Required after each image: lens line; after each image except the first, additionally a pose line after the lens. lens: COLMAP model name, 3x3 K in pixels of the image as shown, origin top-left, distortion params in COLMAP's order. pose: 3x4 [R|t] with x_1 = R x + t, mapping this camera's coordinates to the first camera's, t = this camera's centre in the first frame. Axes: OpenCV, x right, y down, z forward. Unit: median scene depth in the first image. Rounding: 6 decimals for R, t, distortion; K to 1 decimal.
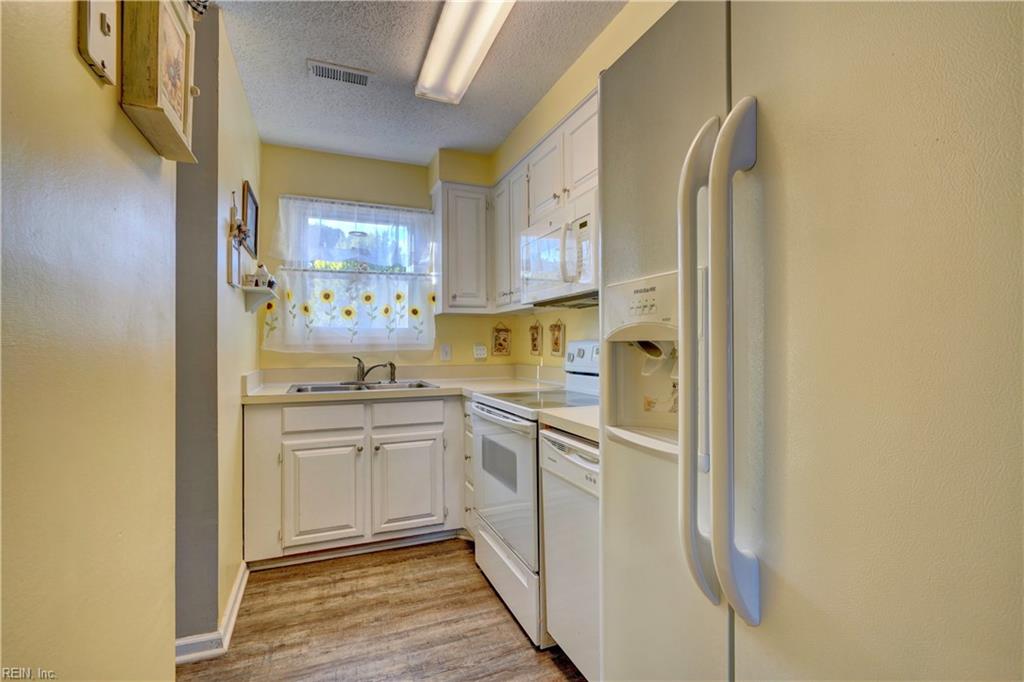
lens RADIAL K [[457.4, 0, 512.0], [0, 457.4, 341.0], [0, 0, 1]] dist [-0.000854, -0.000178]
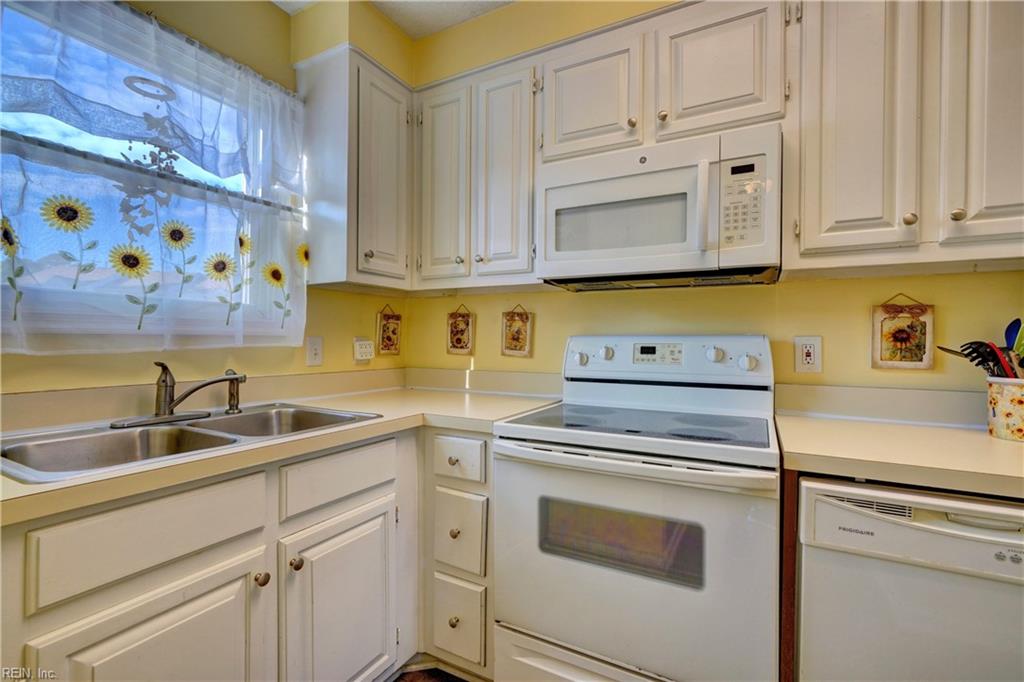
lens RADIAL K [[457.4, 0, 512.0], [0, 457.4, 341.0], [0, 0, 1]] dist [-0.000854, -0.000178]
pose [[0.777626, 0.010948, 0.628632, -0.347105], [-0.018573, 0.999812, 0.005563, 0.005065], [-0.628453, -0.016001, 0.777683, 0.431322]]
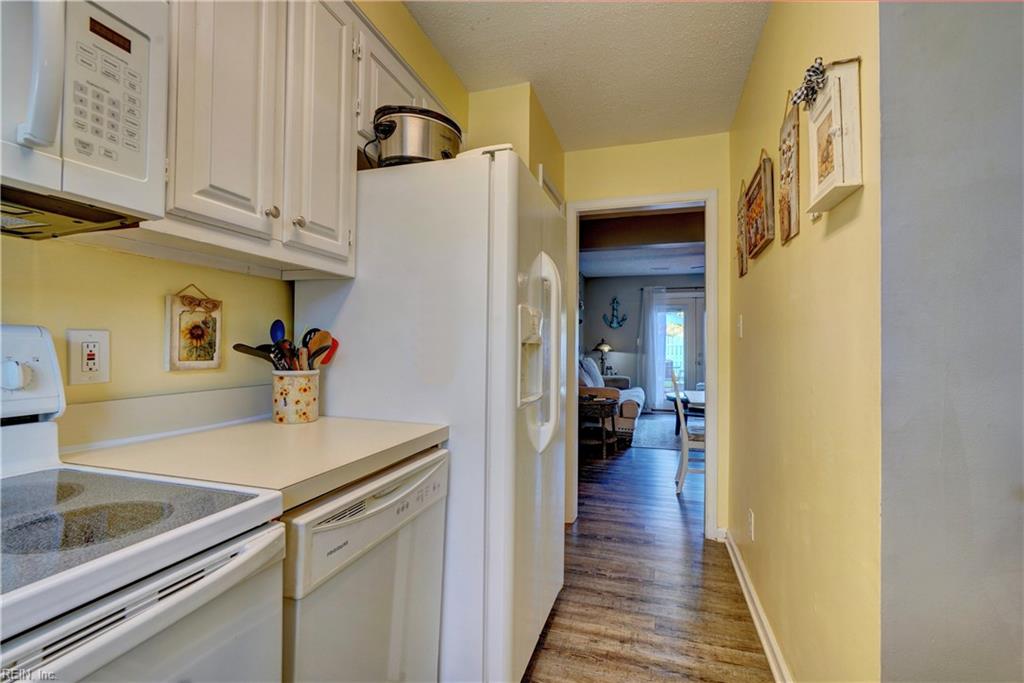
lens RADIAL K [[457.4, 0, 512.0], [0, 457.4, 341.5], [0, 0, 1]] dist [-0.000854, -0.000178]
pose [[-0.762620, 0.005389, 0.646824, -0.229436], [-0.010369, 0.999735, -0.020555, 0.008981], [-0.646763, -0.022383, -0.762362, 0.680944]]
